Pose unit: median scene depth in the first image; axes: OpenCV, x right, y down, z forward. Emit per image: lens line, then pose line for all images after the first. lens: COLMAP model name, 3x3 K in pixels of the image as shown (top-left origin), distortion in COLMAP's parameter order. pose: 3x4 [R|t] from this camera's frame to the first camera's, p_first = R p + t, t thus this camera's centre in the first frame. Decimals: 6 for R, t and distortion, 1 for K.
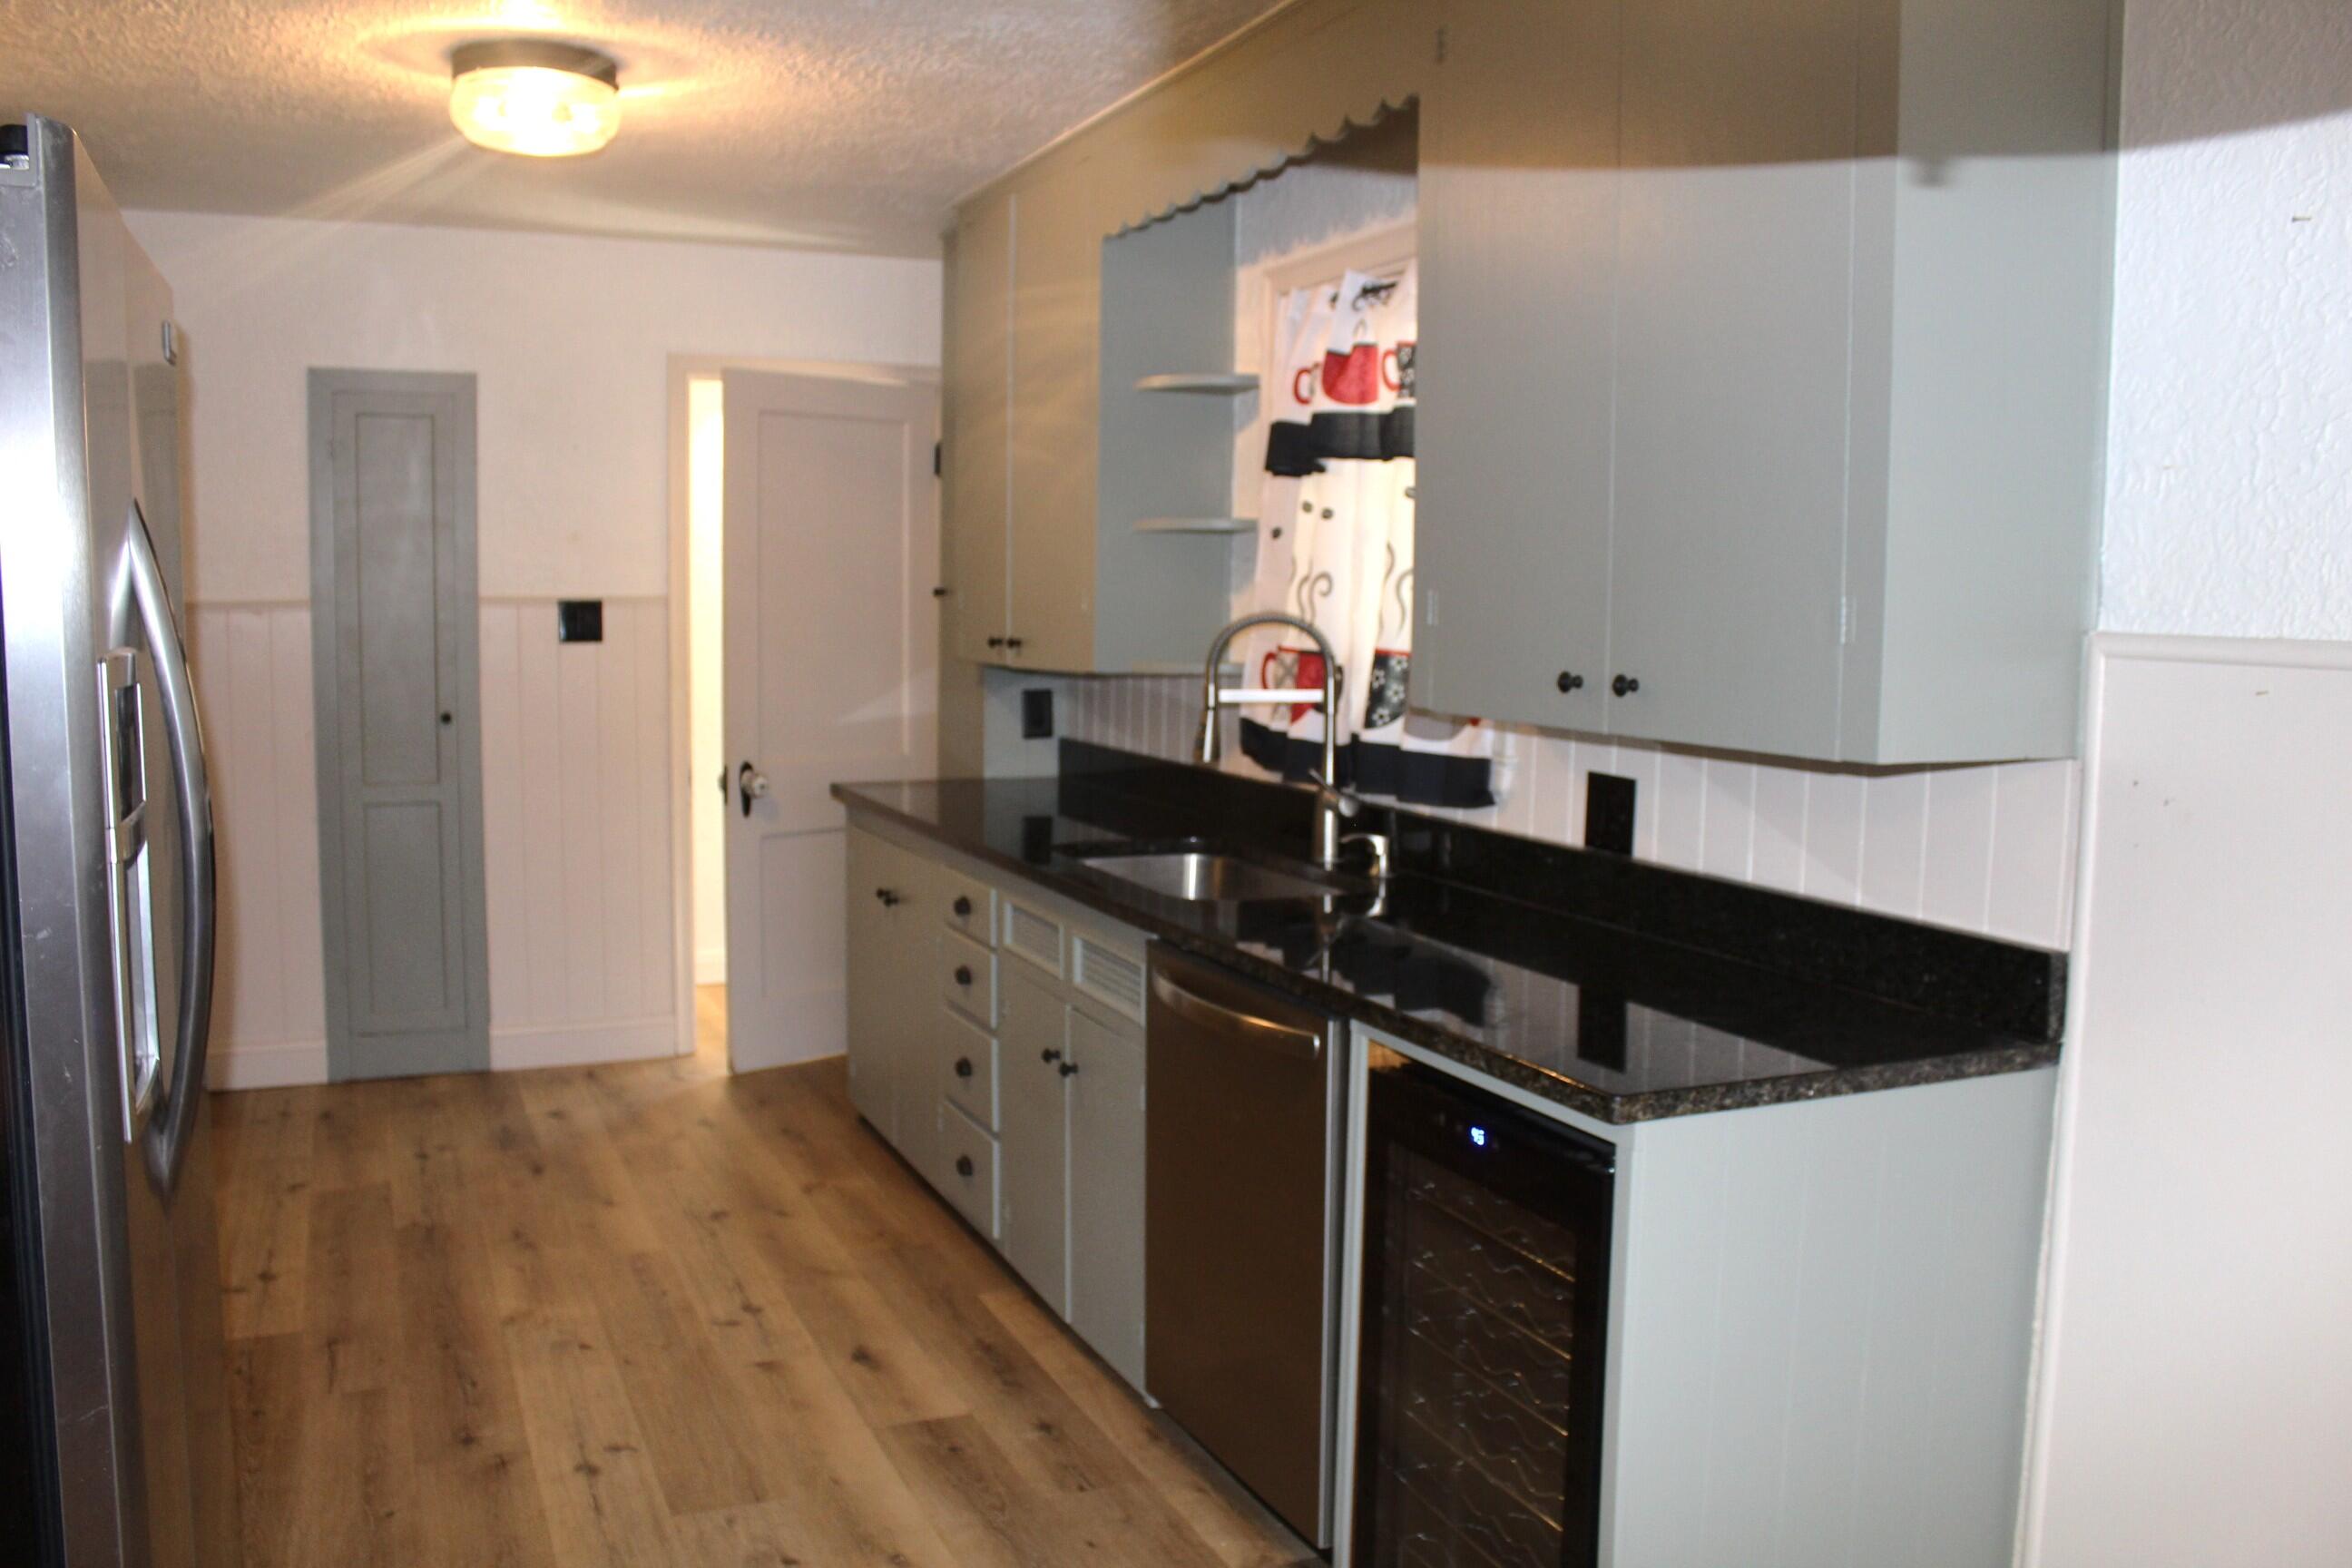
lens RADIAL K [[1935.1, 0, 1174.6], [0, 1935.1, 786.4], [0, 0, 1]] dist [-0.015731, -0.003272]
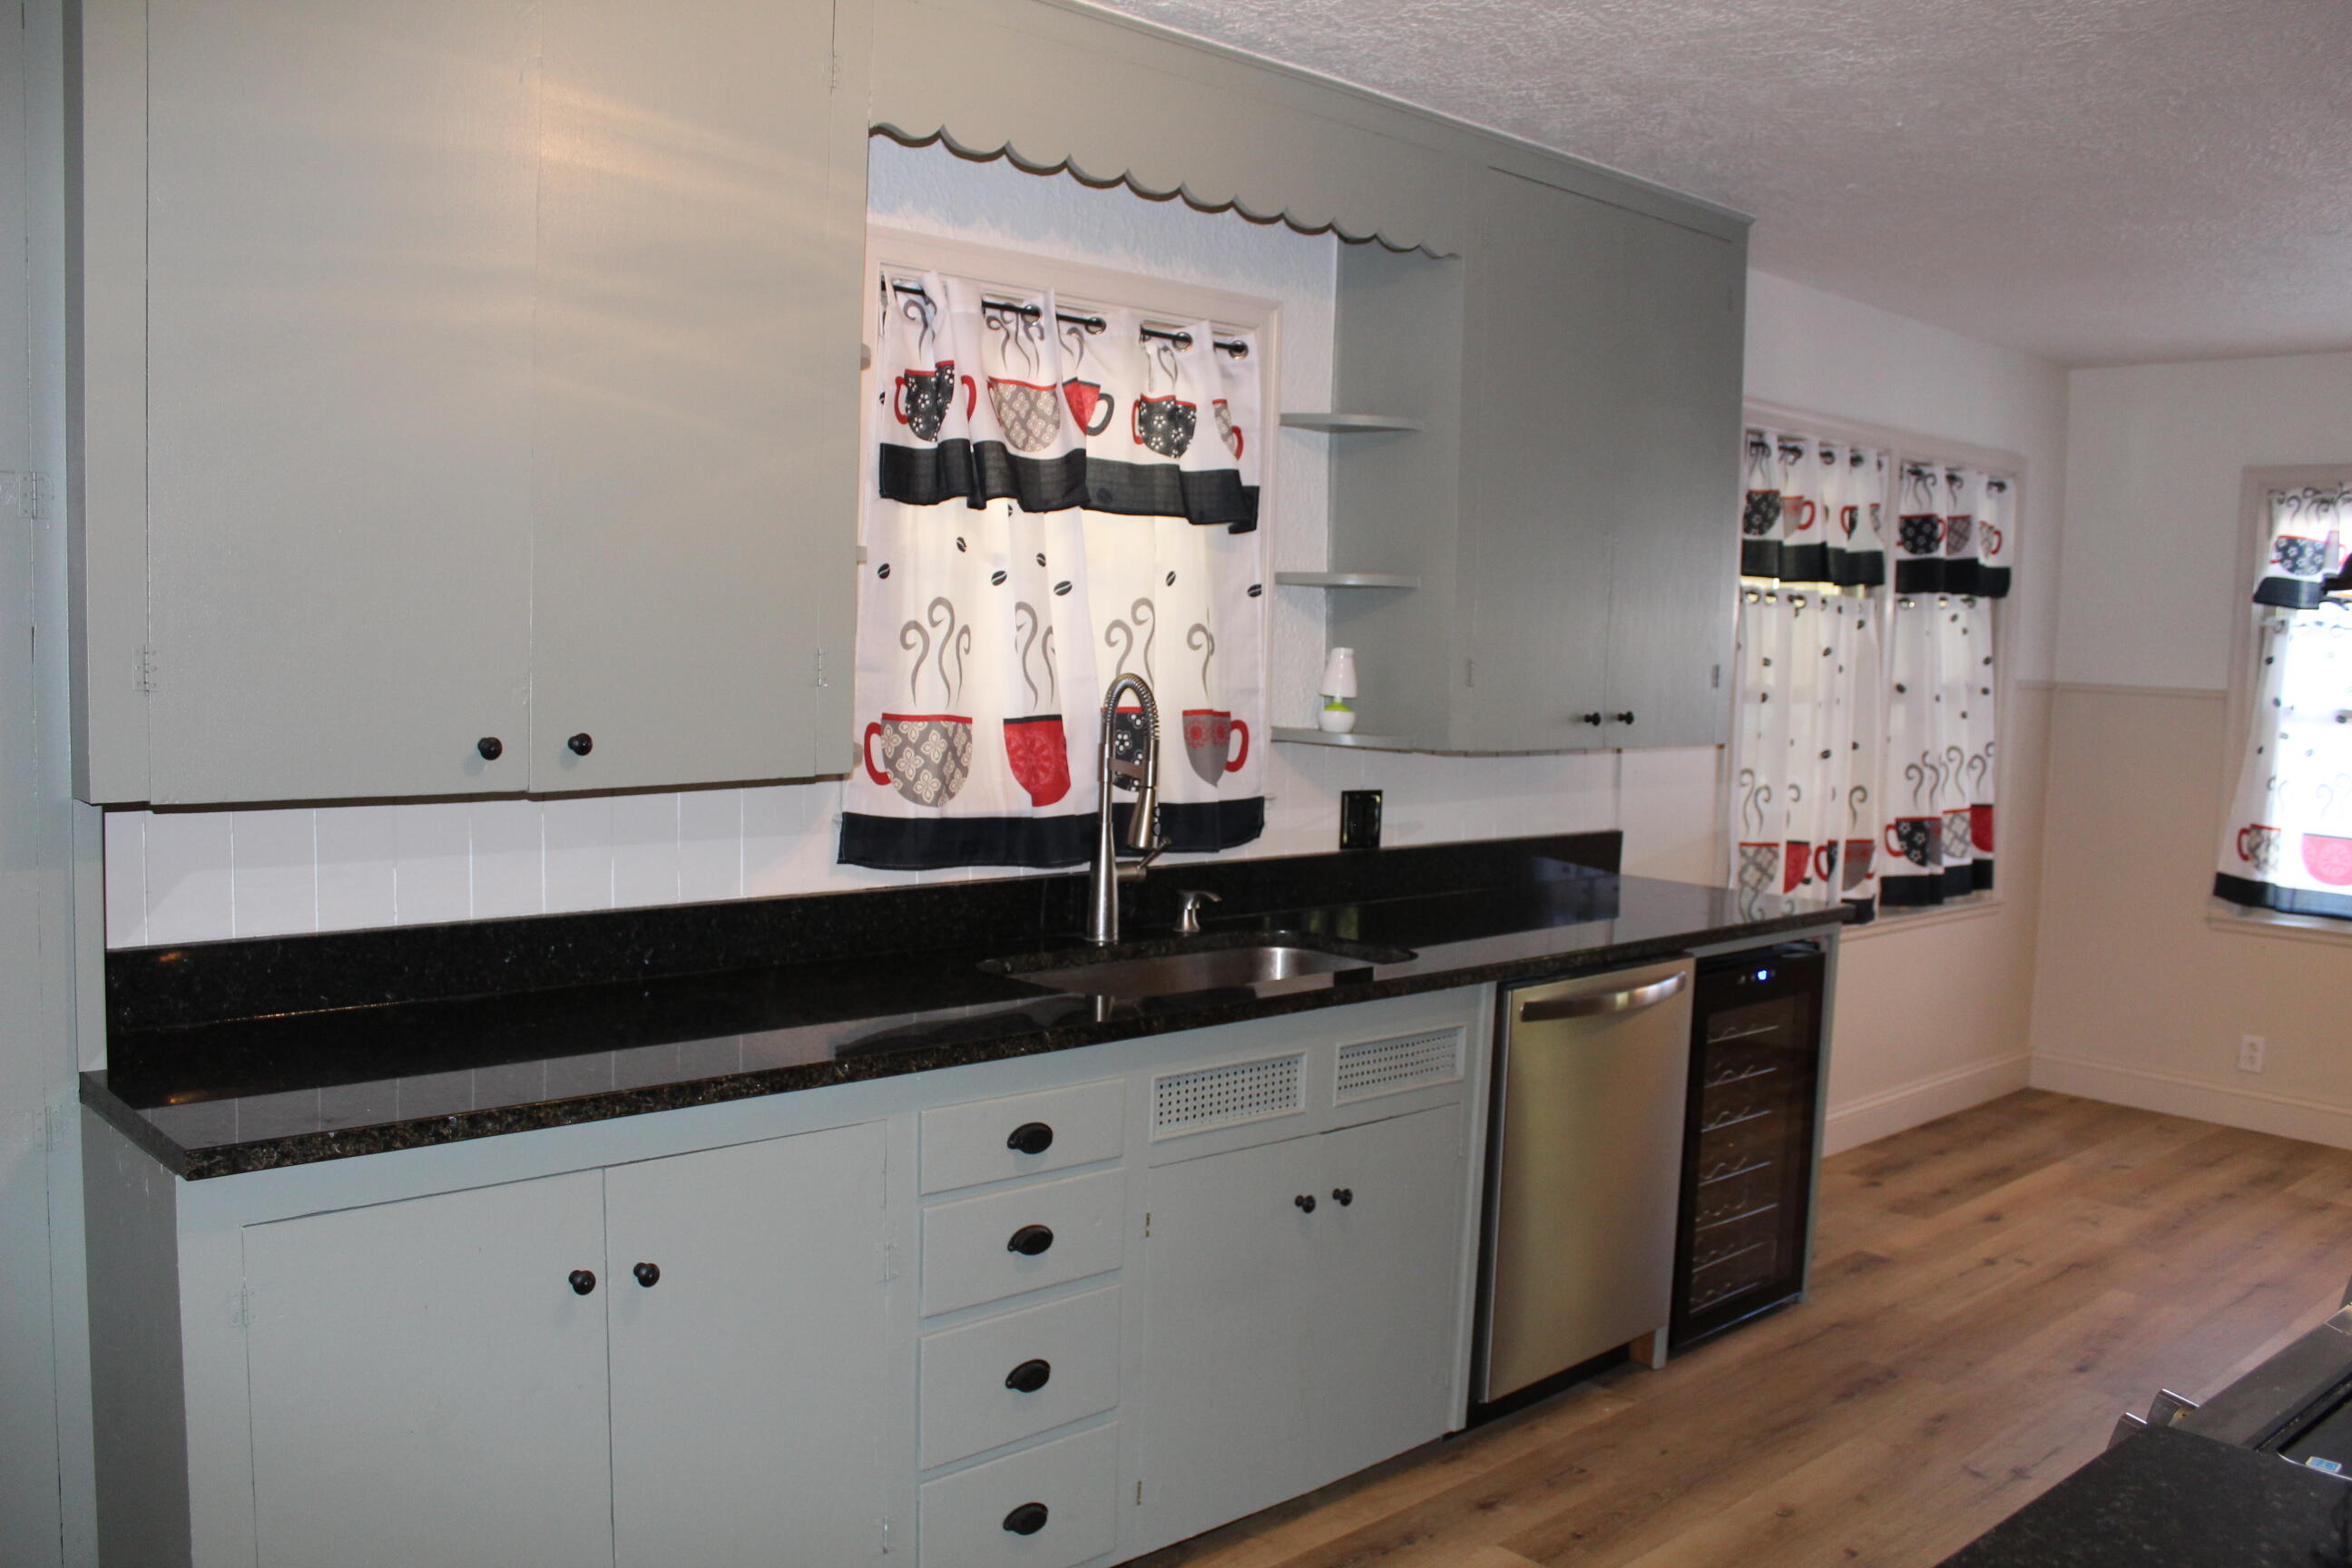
lens RADIAL K [[1935.1, 0, 1175.5], [0, 1935.1, 783.4], [0, 0, 1]] dist [-0.015731, -0.003272]
pose [[-0.327795, -0.097982, 0.939654, -0.907689], [0.059343, 0.990508, 0.123986, -0.168986], [-0.942883, 0.096404, -0.318869, 1.424550]]
